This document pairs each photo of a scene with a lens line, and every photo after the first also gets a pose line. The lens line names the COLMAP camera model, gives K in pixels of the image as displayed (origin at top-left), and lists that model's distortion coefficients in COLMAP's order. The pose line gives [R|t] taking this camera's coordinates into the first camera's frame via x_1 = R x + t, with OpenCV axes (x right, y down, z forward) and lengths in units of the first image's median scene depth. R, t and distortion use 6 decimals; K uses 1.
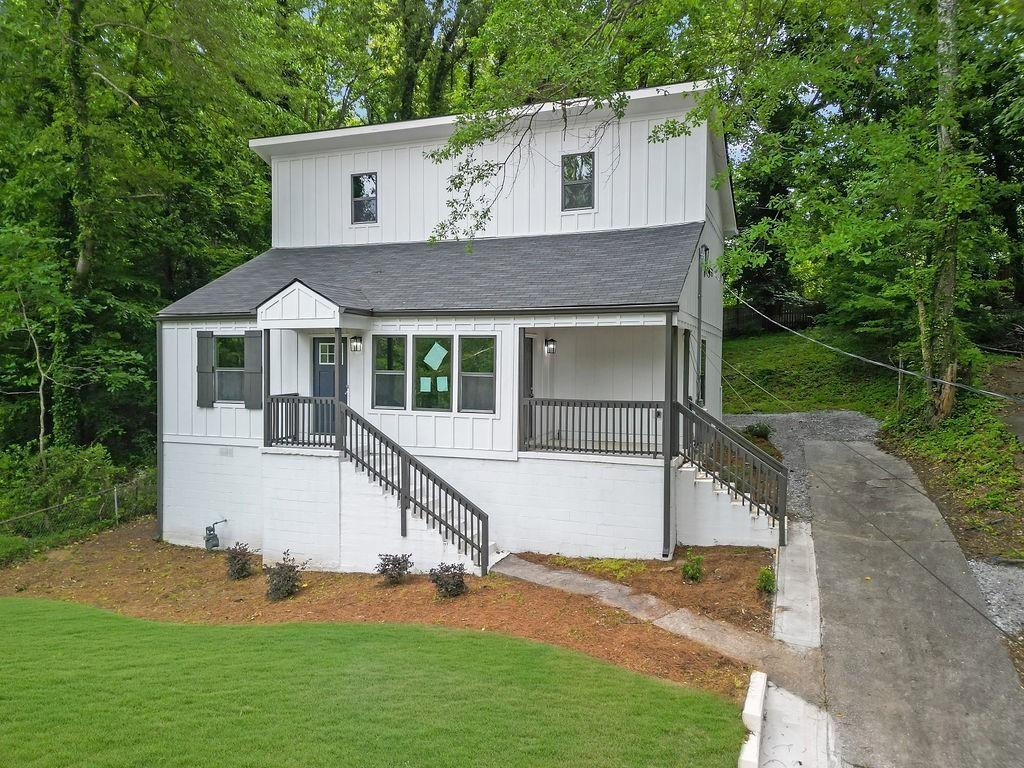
lens RADIAL K [[734.3, 0, 528.4], [0, 734.3, 383.1], [0, 0, 1]] dist [0.083673, -0.082228]
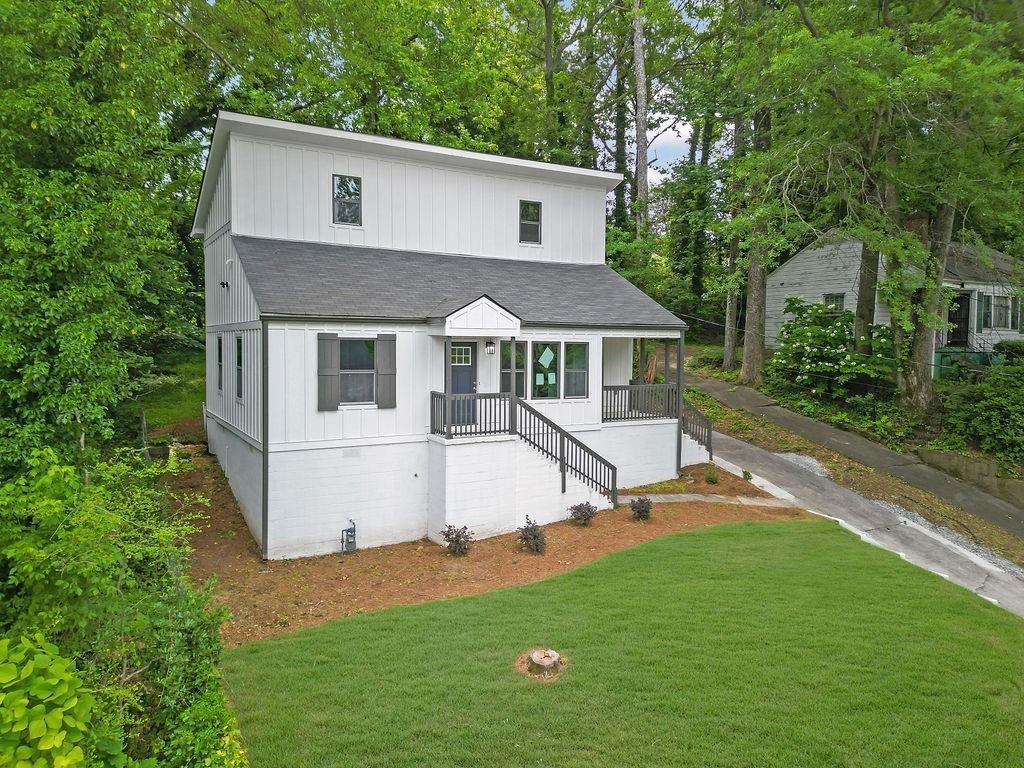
lens RADIAL K [[734.3, 0, 528.4], [0, 734.3, 383.1], [0, 0, 1]] dist [0.083673, -0.082228]
pose [[0.609124, -0.044597, 0.791820, -1.205844], [0.014009, 0.998867, 0.045481, -0.051620], [-0.792951, -0.016611, 0.609059, 0.228034]]
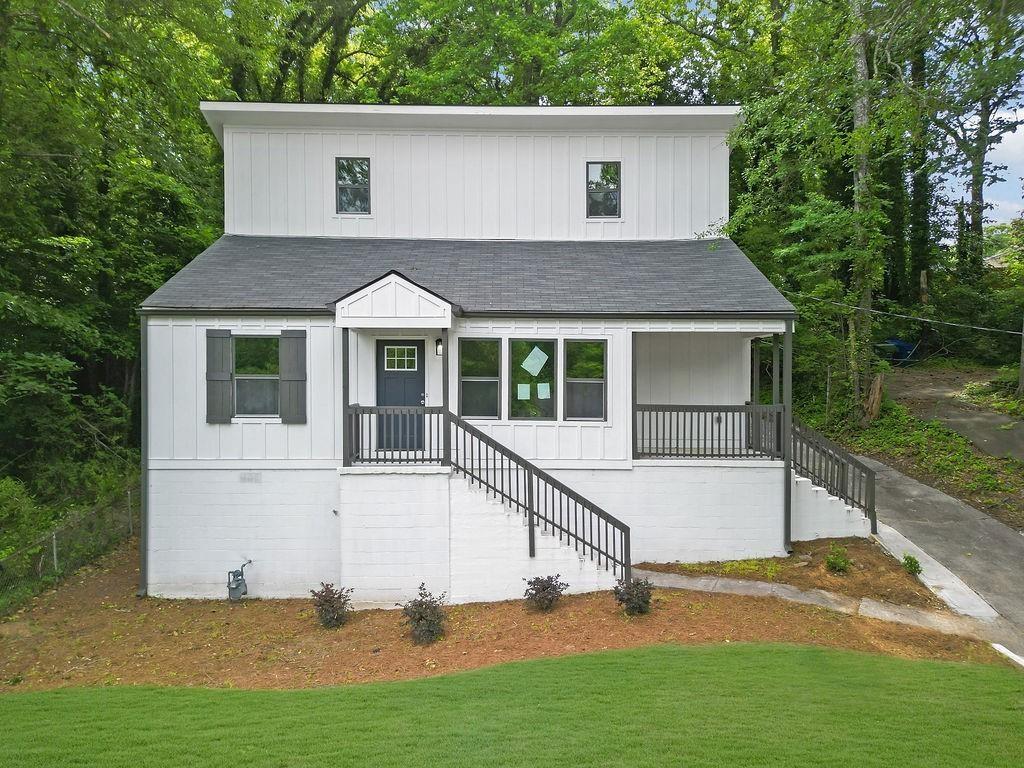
lens RADIAL K [[734.3, 0, 528.4], [0, 734.3, 383.1], [0, 0, 1]] dist [0.083673, -0.082228]
pose [[0.927628, -0.002786, 0.373495, -0.489187], [0.011462, 0.999714, -0.021011, 0.010905], [-0.373330, 0.023772, 0.927394, 0.141612]]
